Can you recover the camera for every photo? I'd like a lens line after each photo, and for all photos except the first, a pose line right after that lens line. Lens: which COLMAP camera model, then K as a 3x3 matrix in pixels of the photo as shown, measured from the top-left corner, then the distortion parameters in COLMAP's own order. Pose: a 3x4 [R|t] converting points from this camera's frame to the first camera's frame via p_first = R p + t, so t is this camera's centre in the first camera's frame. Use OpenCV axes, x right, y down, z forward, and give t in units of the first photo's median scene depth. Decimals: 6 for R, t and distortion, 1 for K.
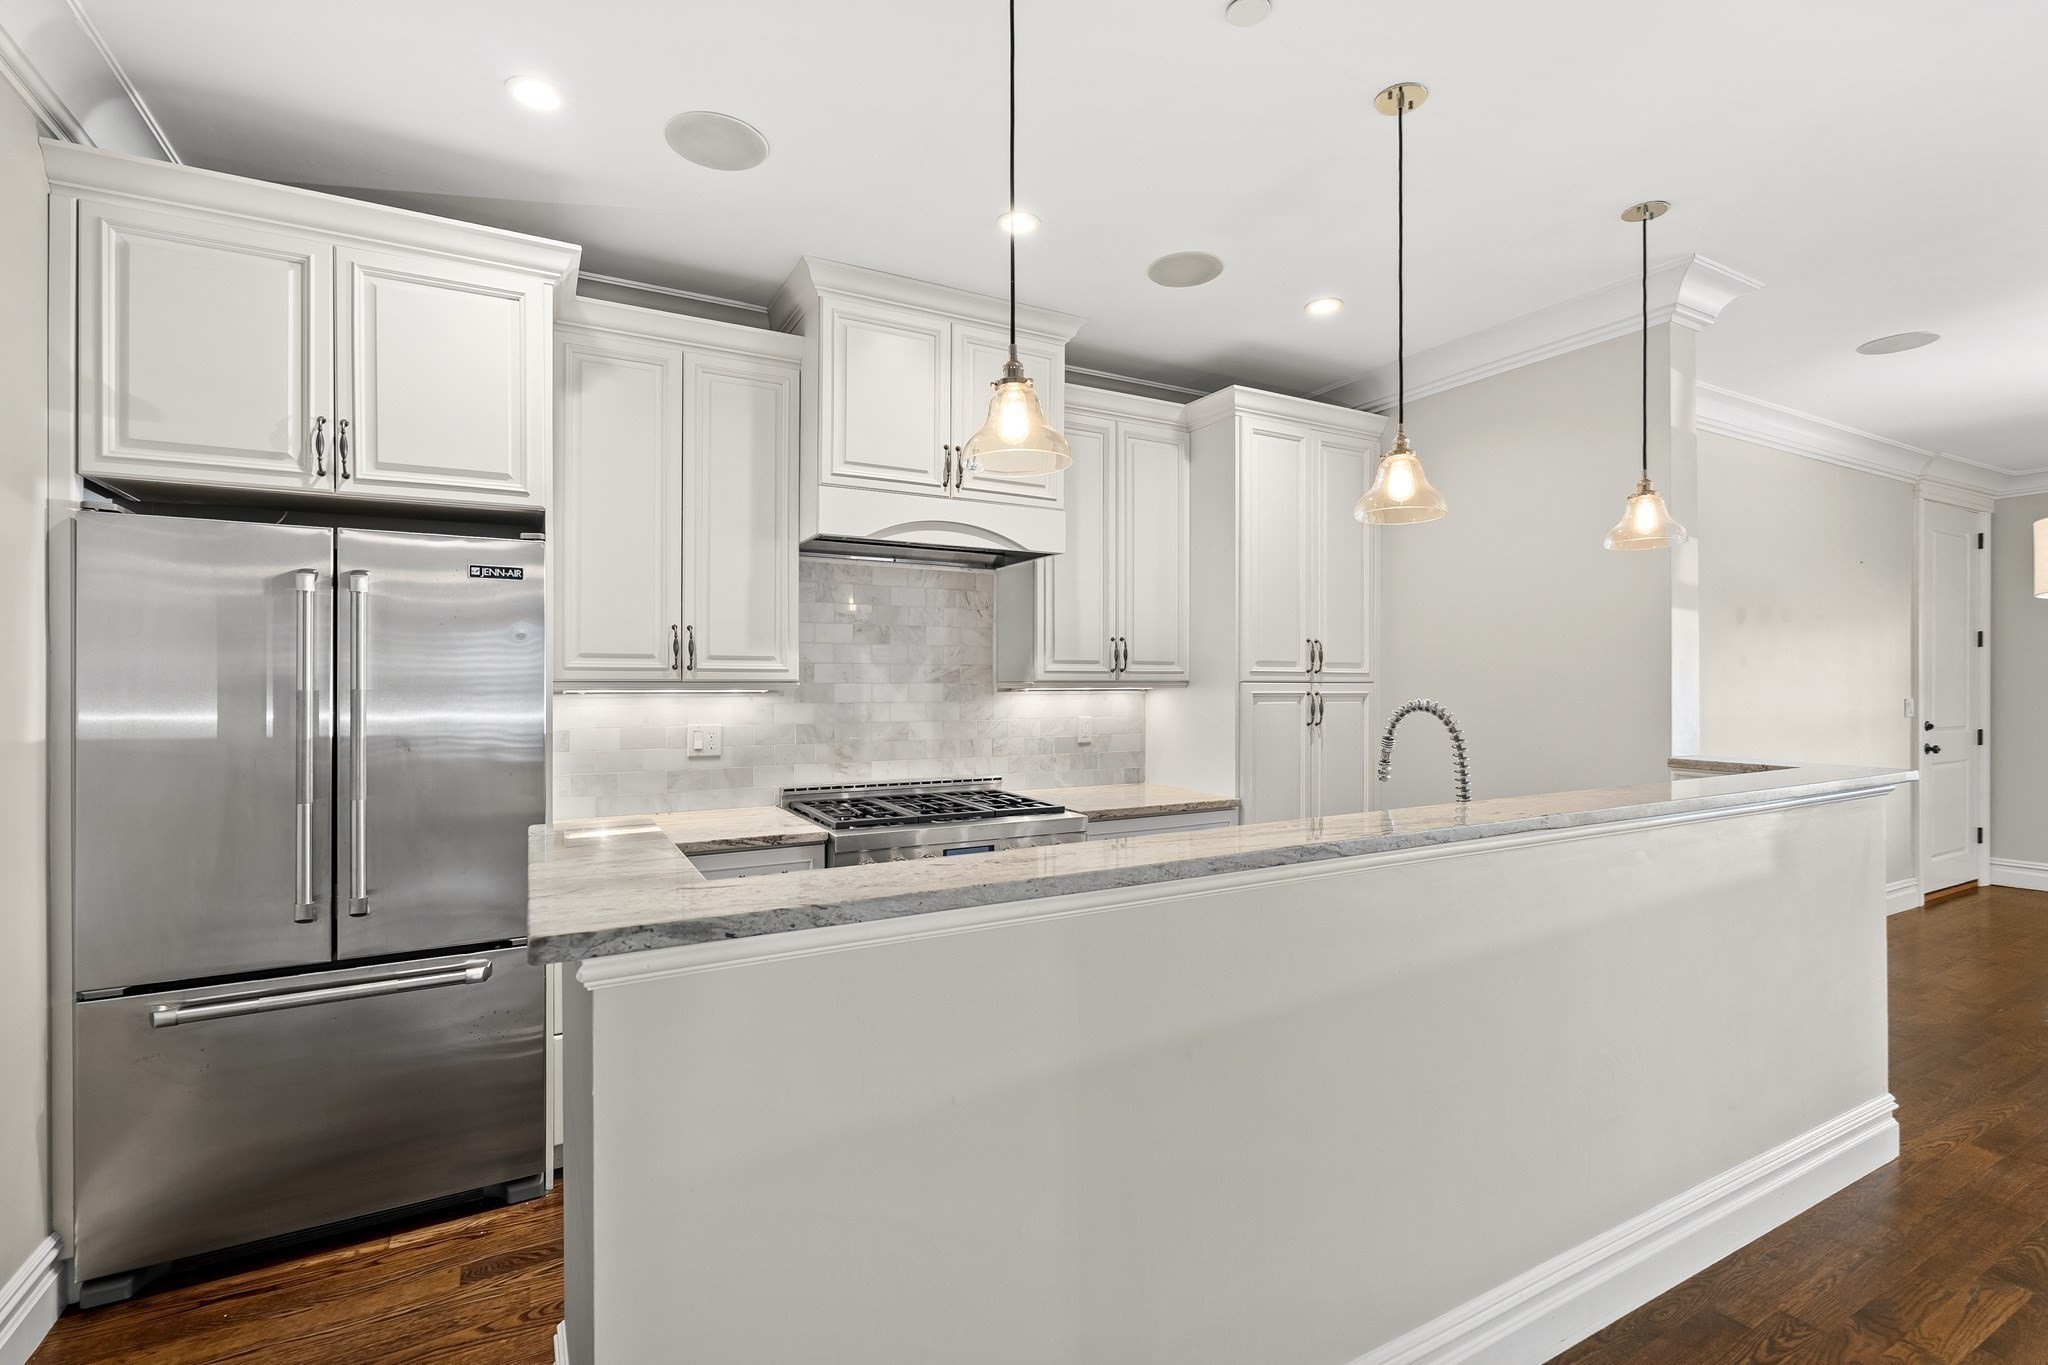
lens RADIAL K [[928.6, 0, 1026.1], [0, 928.6, 680.3], [0, 0, 1]] dist [-0.003488, 0.001127]
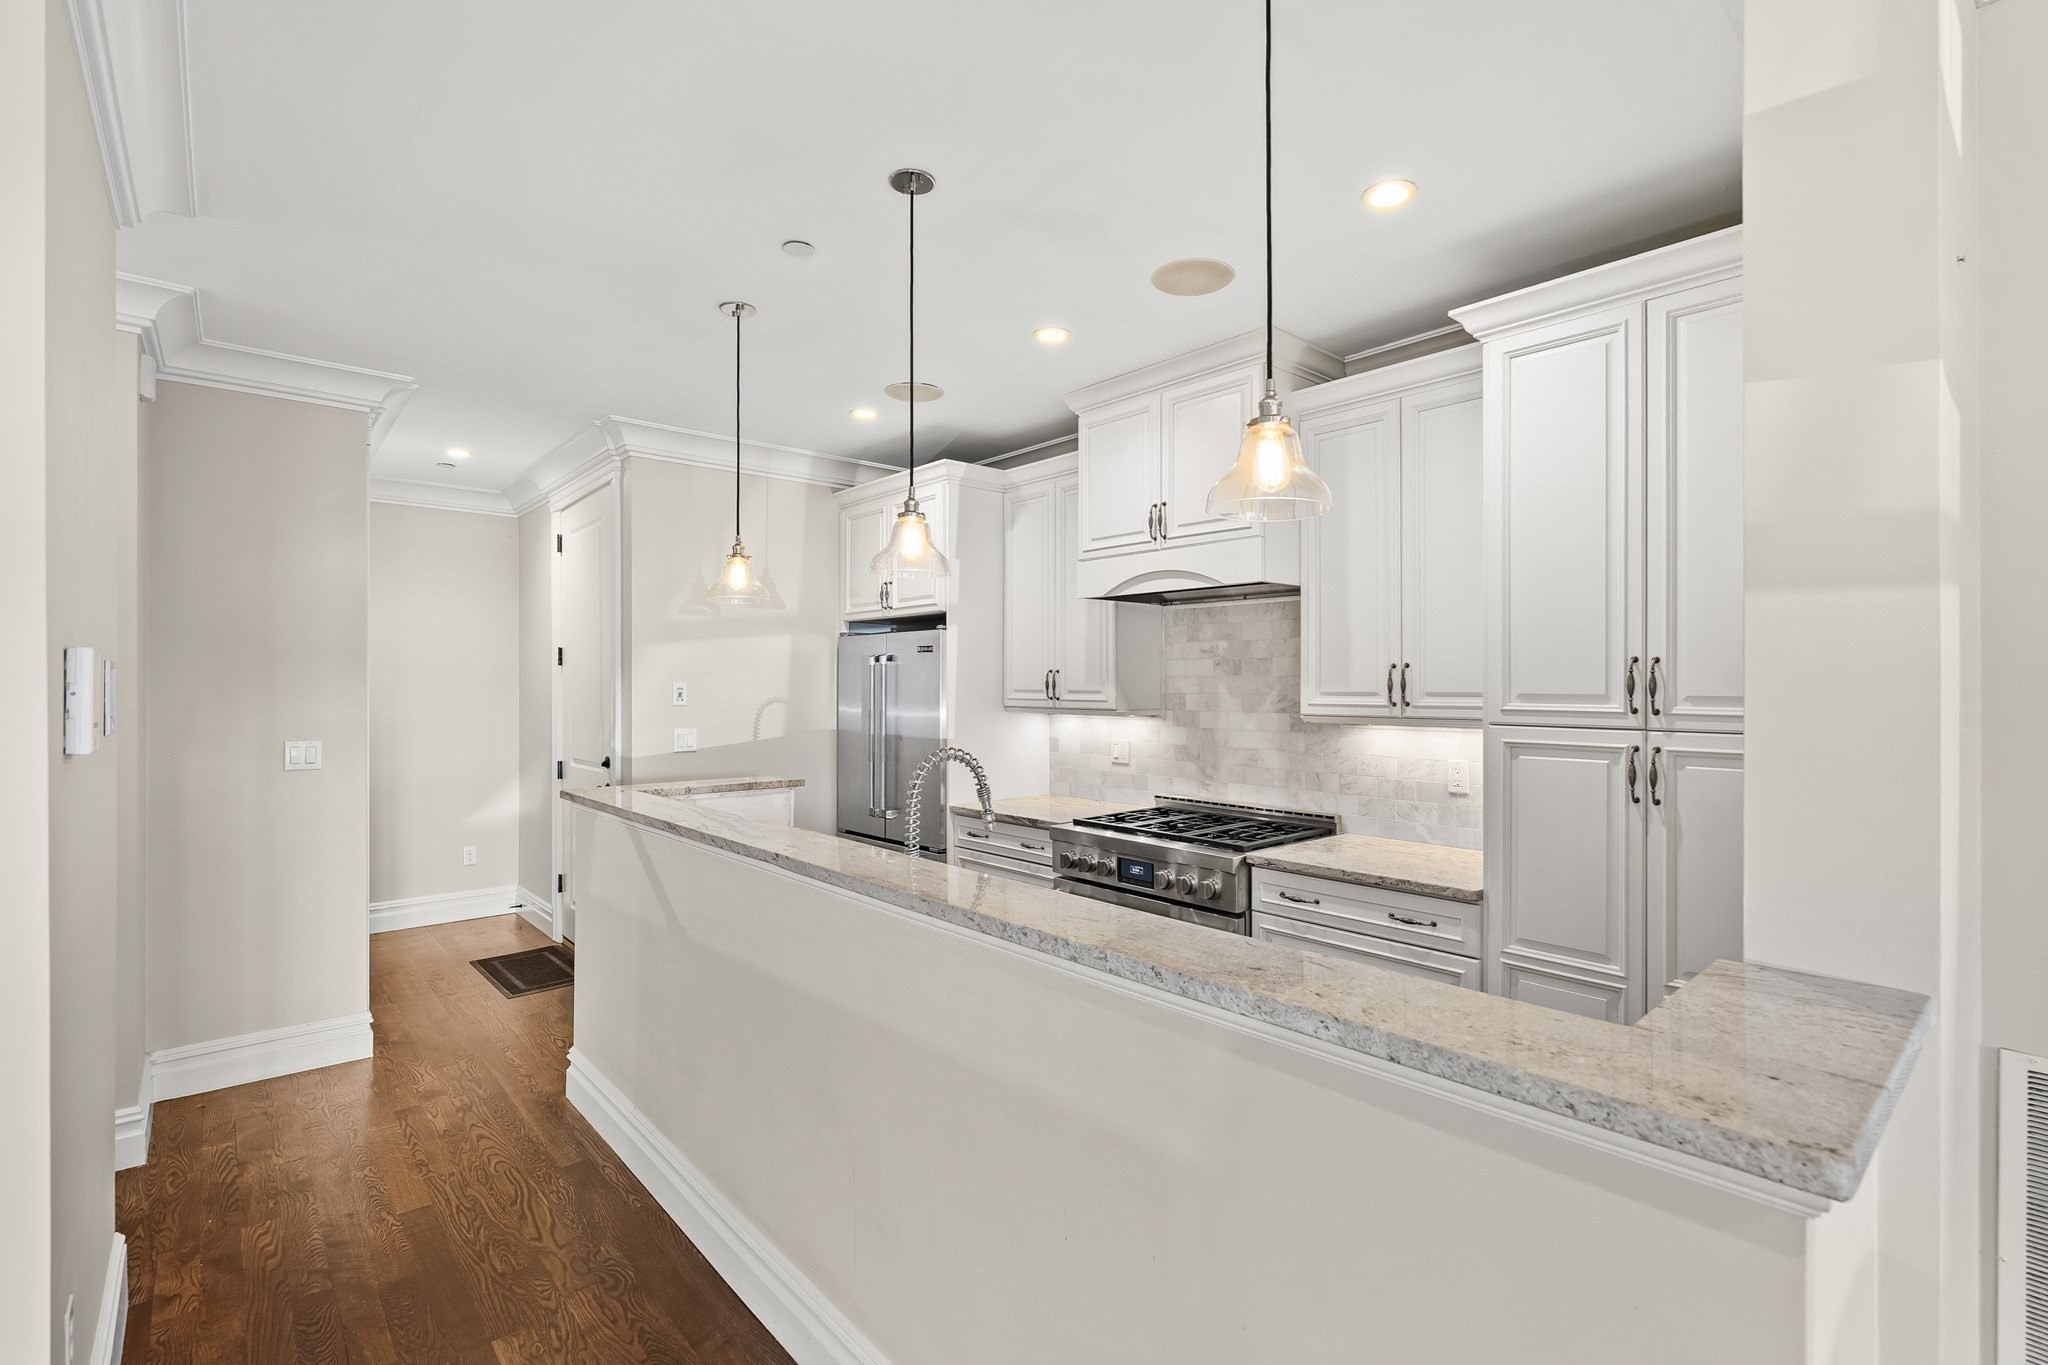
lens RADIAL K [[928.6, 0, 1026.1], [0, 928.6, 680.3], [0, 0, 1]] dist [-0.003488, 0.001127]
pose [[0.213316, -0.005126, -0.976970, 0.930664], [0.000867, 0.999987, -0.005058, -0.031265], [0.976983, 0.000232, 0.213317, 0.572427]]
